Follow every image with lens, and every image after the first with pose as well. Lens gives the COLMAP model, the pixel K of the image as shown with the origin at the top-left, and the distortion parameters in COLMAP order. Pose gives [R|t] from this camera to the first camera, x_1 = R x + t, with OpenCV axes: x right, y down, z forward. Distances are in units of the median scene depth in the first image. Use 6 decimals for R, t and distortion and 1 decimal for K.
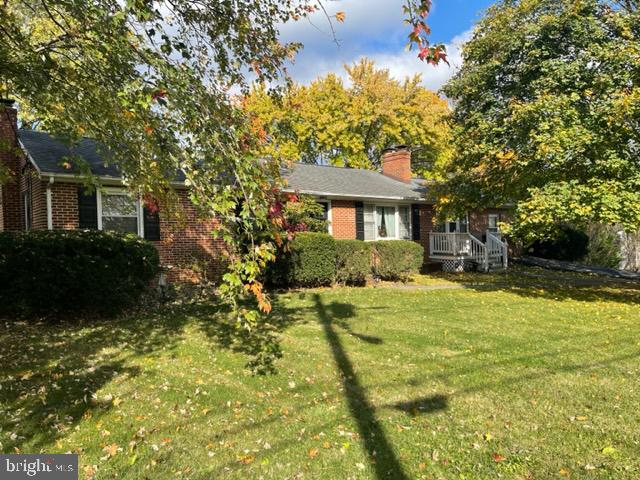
lens RADIAL K [[472.9, 0, 320.0], [0, 472.9, 240.0], [0, 0, 1]] dist [0.002548, 0.000500]
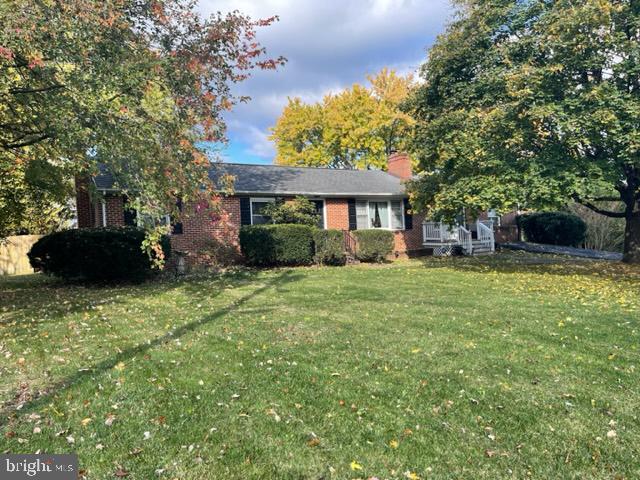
lens RADIAL K [[472.9, 0, 320.0], [0, 472.9, 240.0], [0, 0, 1]] dist [0.002548, 0.000500]
pose [[0.985593, -0.024432, -0.167362, 0.193723], [0.025372, 0.999672, 0.003483, 0.017303], [0.167222, -0.007679, 0.985889, -0.191274]]
